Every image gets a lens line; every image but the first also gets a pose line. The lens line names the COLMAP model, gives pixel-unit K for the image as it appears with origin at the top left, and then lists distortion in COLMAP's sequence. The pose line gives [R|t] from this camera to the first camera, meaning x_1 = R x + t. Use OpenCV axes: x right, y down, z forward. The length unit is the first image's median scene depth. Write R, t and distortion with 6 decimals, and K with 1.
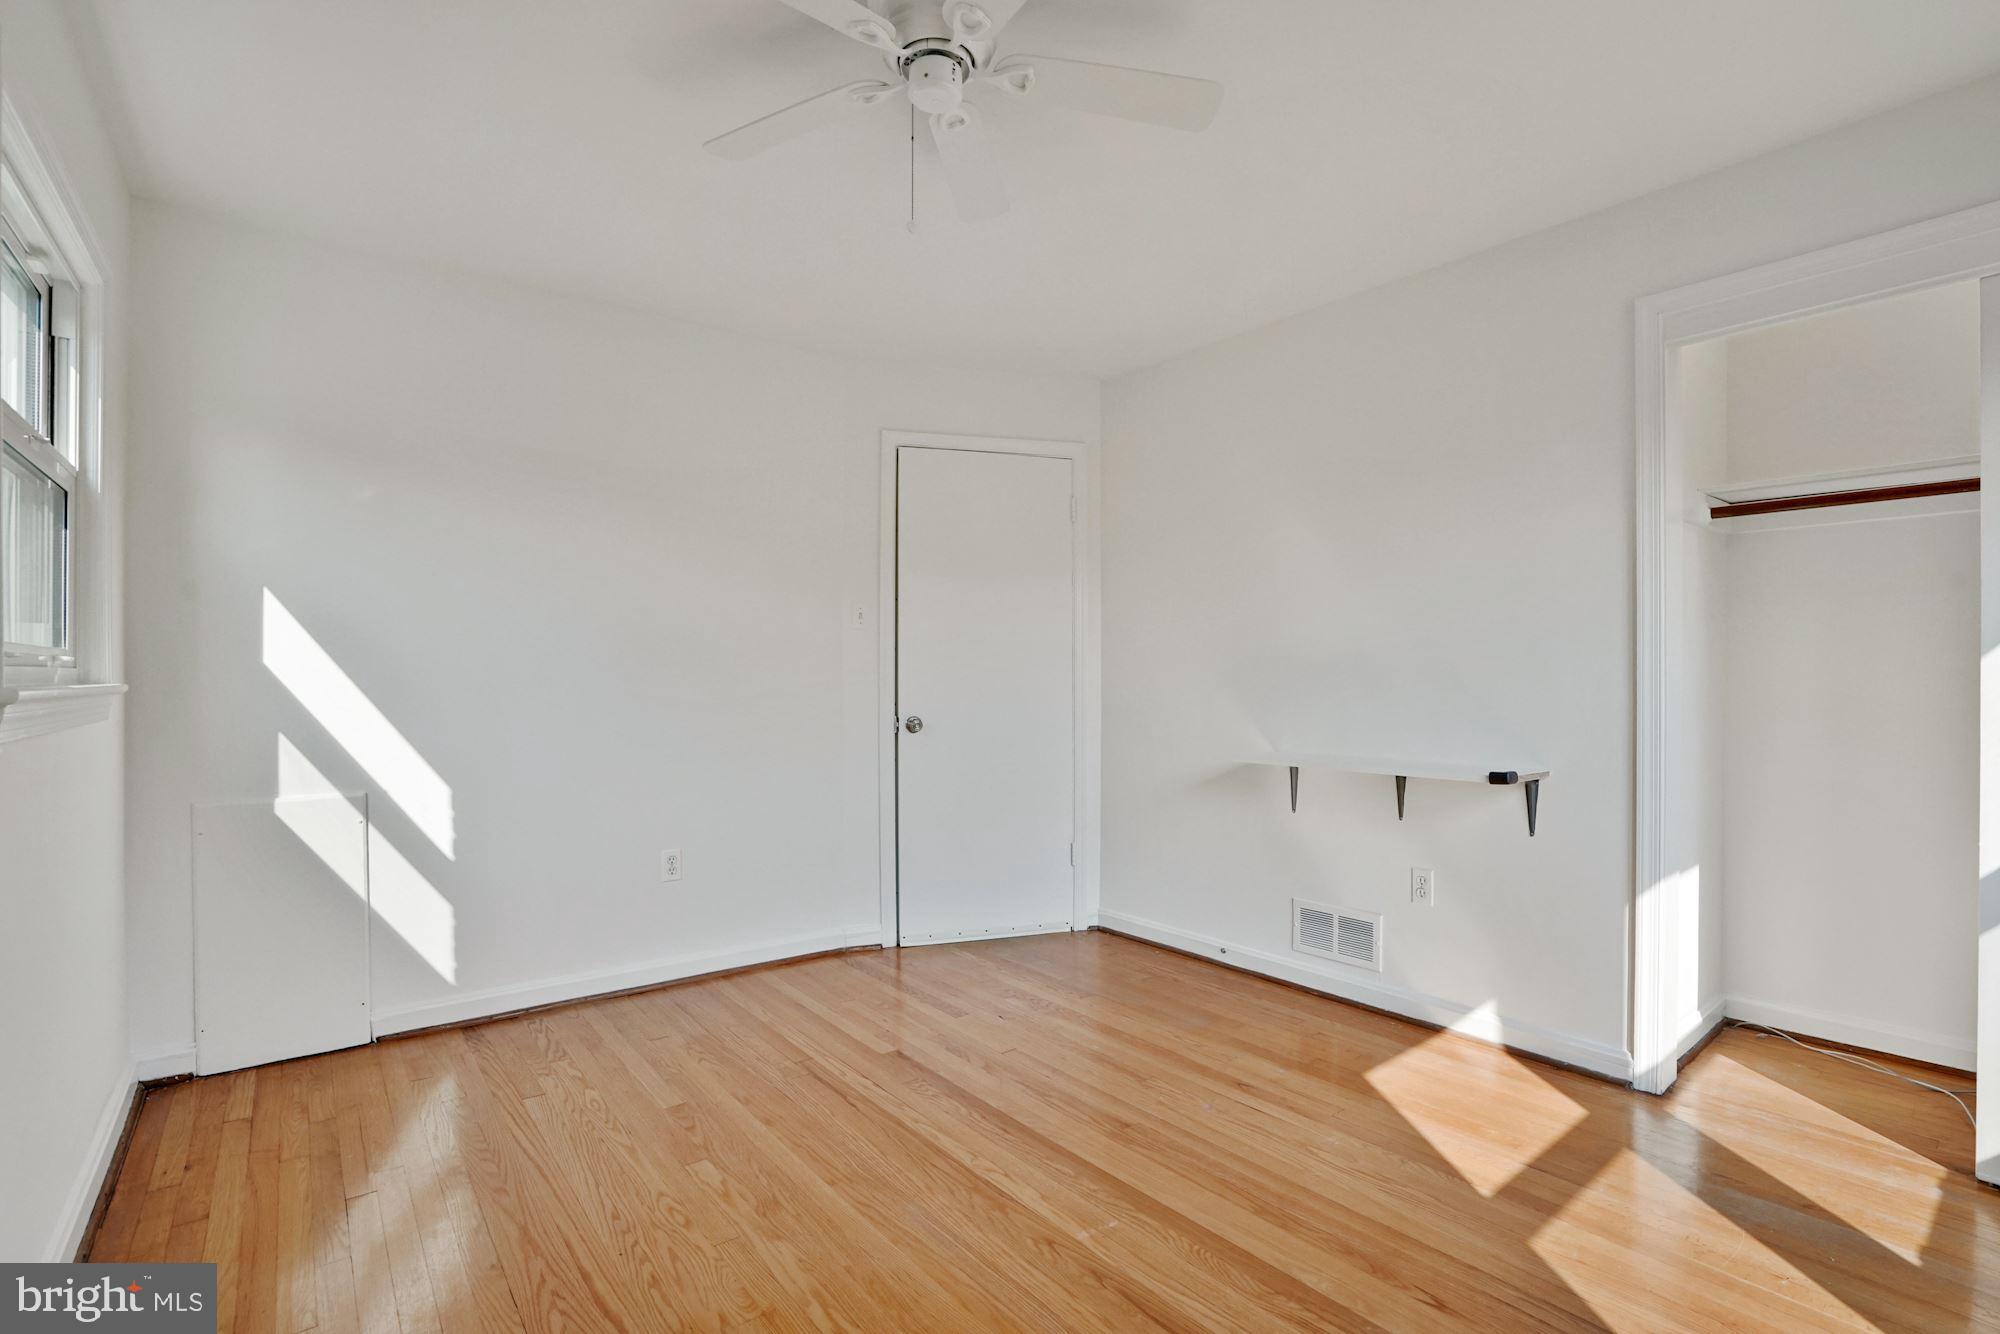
lens RADIAL K [[938.0, 0, 995.9], [0, 938.0, 674.5], [0, 0, 1]] dist [0.001339, 0.000937]
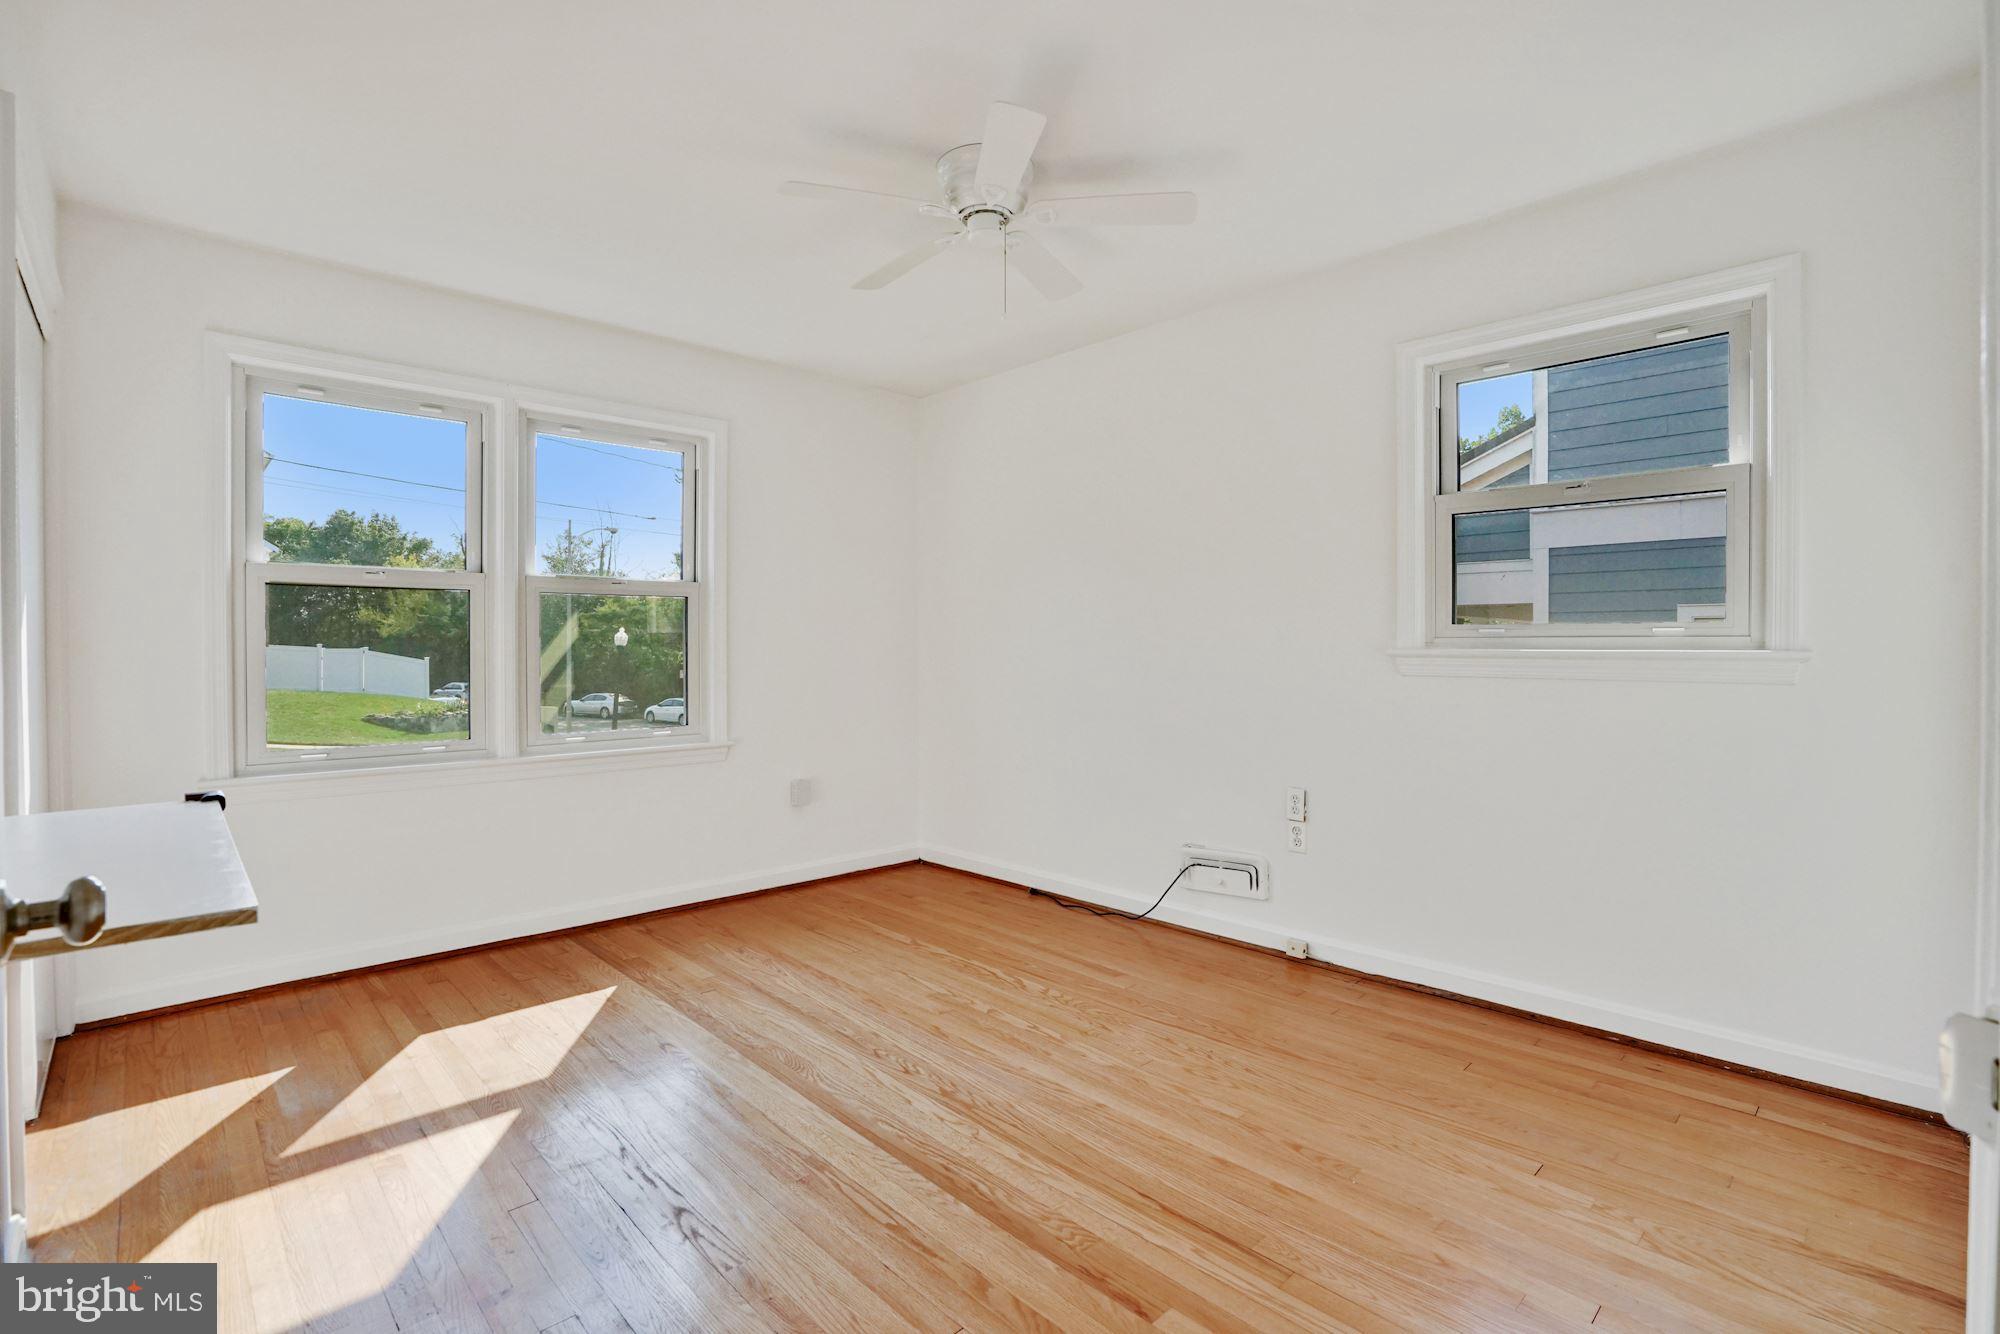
lens RADIAL K [[938.0, 0, 1015.5], [0, 938.0, 652.5], [0, 0, 1]] dist [0.001339, 0.000937]
pose [[-0.993057, 0.008652, -0.117315, 0.049374], [0.007093, 0.999881, 0.013704, -0.007676], [0.117419, 0.012776, -0.993000, 2.072262]]
